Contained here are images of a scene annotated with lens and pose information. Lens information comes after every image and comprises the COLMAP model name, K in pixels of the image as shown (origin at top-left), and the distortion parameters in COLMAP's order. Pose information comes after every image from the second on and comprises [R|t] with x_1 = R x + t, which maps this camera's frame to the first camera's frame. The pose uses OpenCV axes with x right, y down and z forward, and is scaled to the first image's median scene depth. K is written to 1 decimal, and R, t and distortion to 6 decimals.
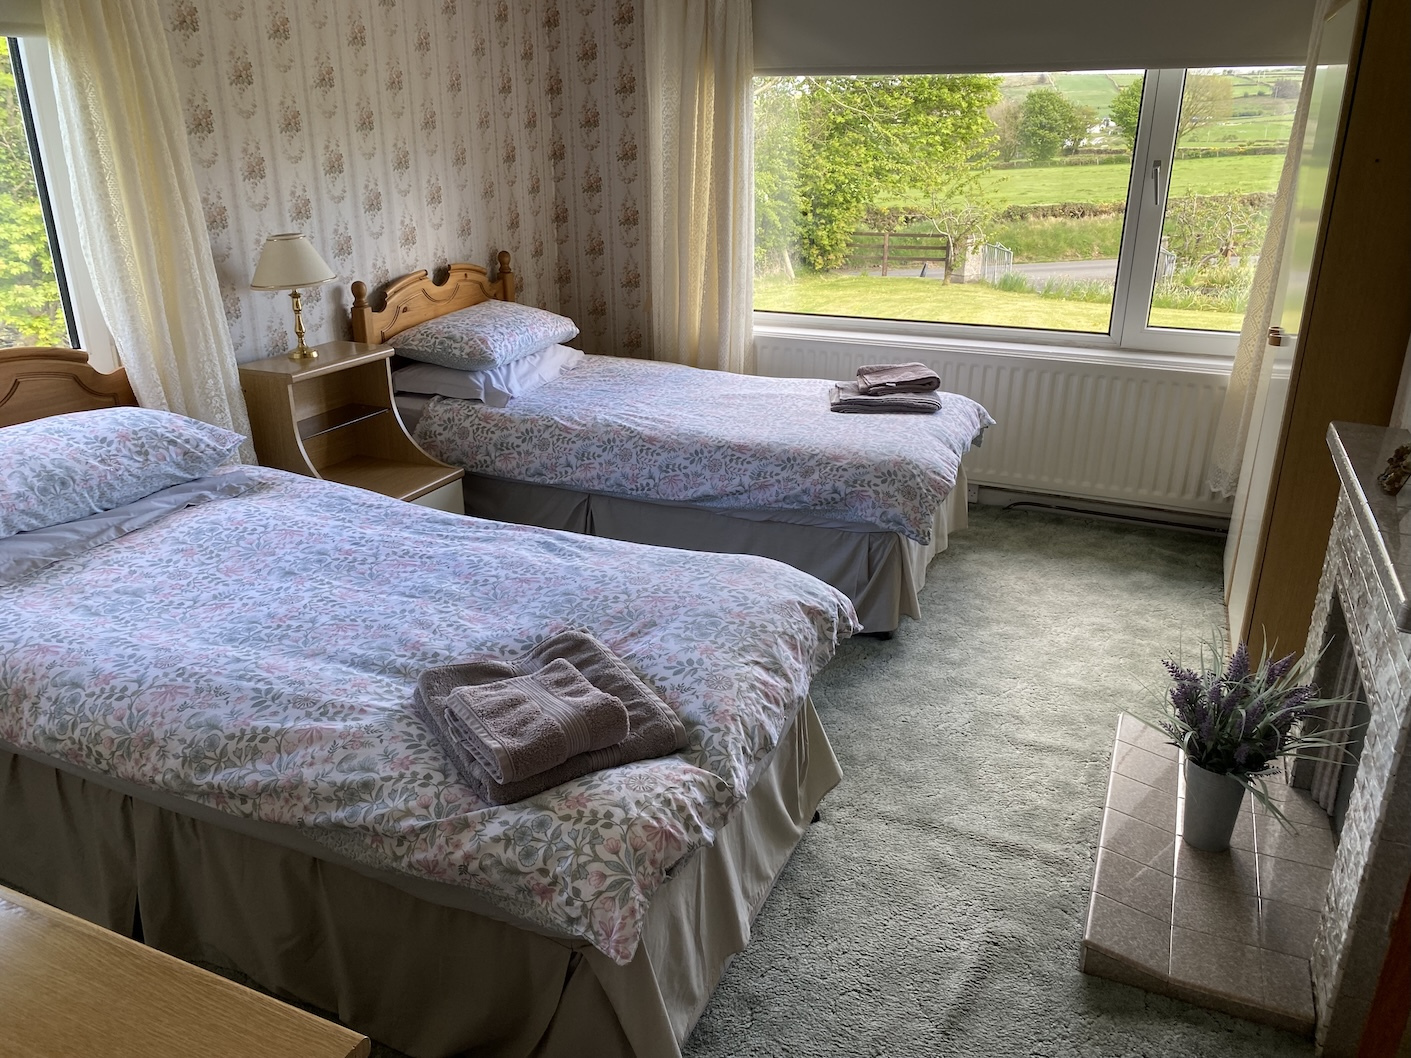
lens RADIAL K [[1056.4, 0, 703.9], [0, 1056.4, 540.5], [0, 0, 1]] dist [0.003975, -0.007158]
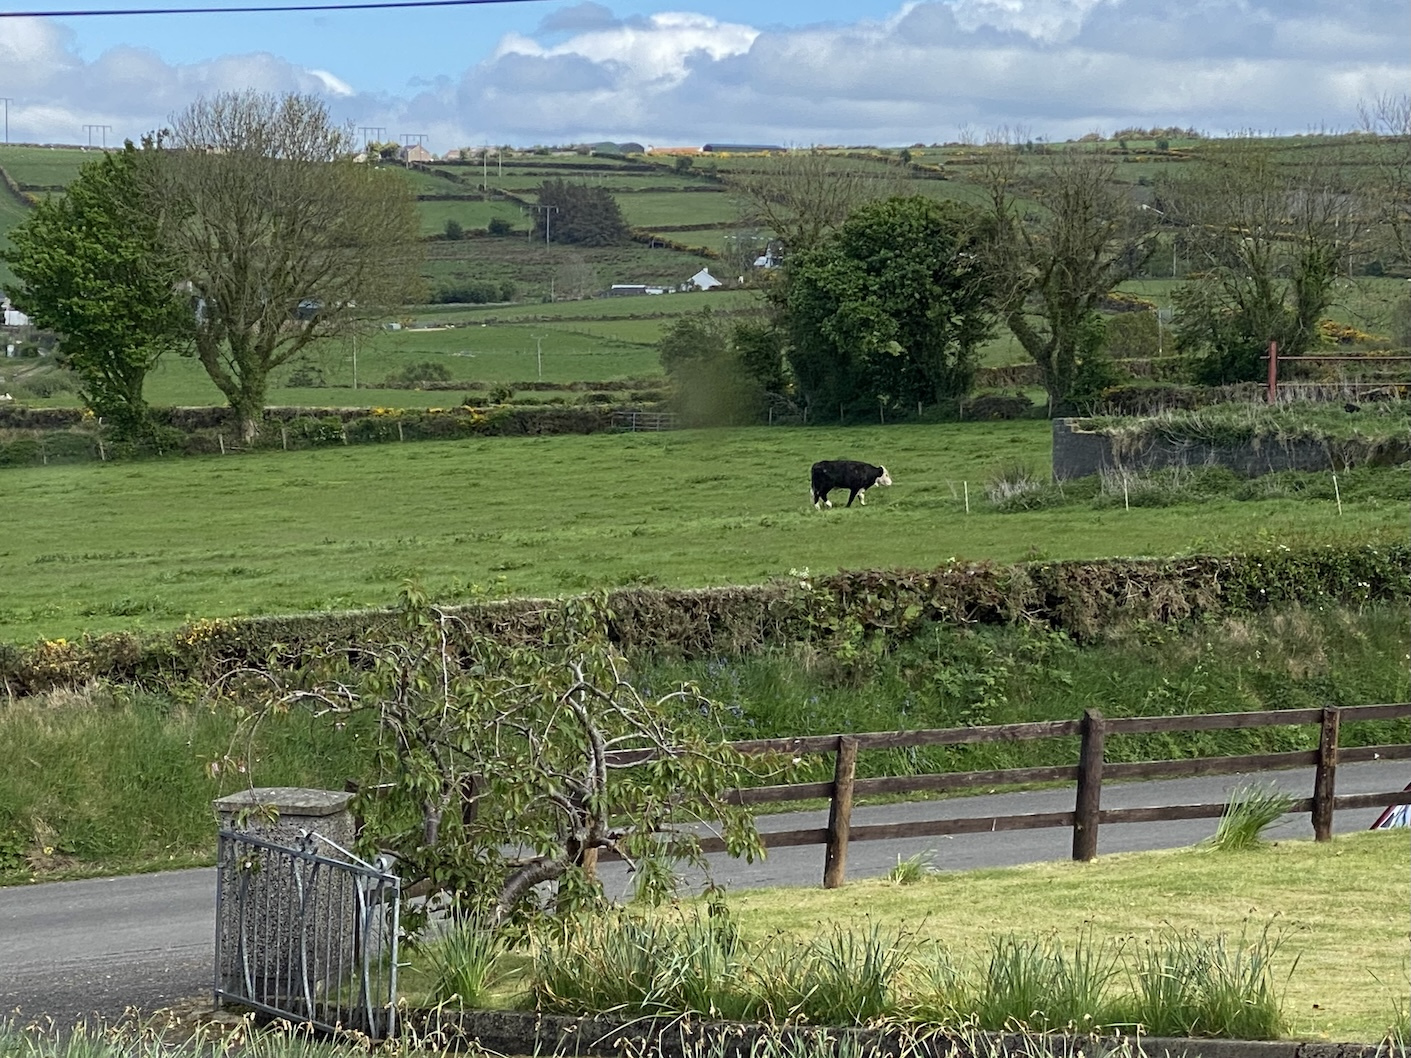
lens RADIAL K [[4518.2, 0, 705.1], [0, 4518.2, 525.9], [0, 0, 1]] dist [-0.148535, 0.000000]
pose [[0.878745, -0.002587, 0.477285, 0.044941], [0.155975, 0.946639, -0.282039, -0.058210], [-0.451087, 0.322285, 0.832258, 0.143980]]
